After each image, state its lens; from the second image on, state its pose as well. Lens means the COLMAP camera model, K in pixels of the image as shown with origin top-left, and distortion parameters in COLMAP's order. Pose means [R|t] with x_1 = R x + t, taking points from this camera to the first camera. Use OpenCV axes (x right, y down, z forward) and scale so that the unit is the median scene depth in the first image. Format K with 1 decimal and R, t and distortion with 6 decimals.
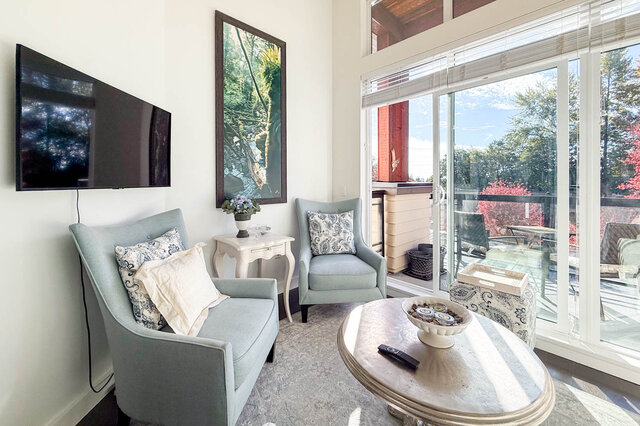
lens RADIAL K [[258.5, 0, 313.5], [0, 258.5, 183.1], [0, 0, 1]] dist [-0.001640, -0.000417]
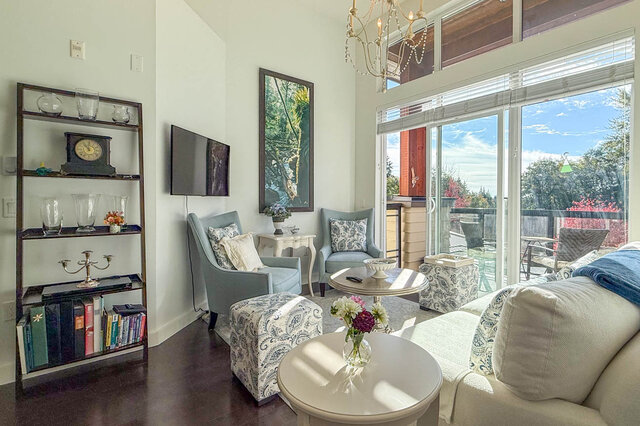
lens RADIAL K [[318.5, 0, 352.1], [0, 318.5, 202.1], [0, 0, 1]] dist [0.000978, 0.000052]
pose [[0.998952, 0.007095, -0.045209, 0.163607], [-0.007001, 0.999973, 0.002248, 0.027384], [0.045224, -0.001929, 0.998975, -0.571004]]
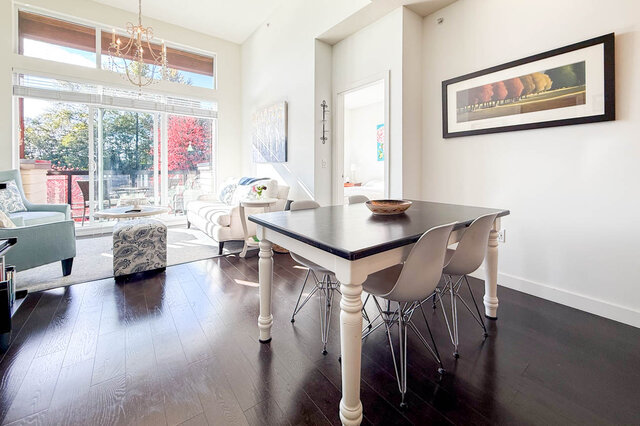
lens RADIAL K [[261.7, 0, 320.9], [0, 261.7, 170.0], [0, 0, 1]] dist [0.001226, 0.000309]
pose [[0.105018, -0.003282, 0.994465, -1.010951], [0.002191, 0.999993, 0.003068, 0.064661], [-0.994468, 0.001857, 0.105024, -0.626244]]
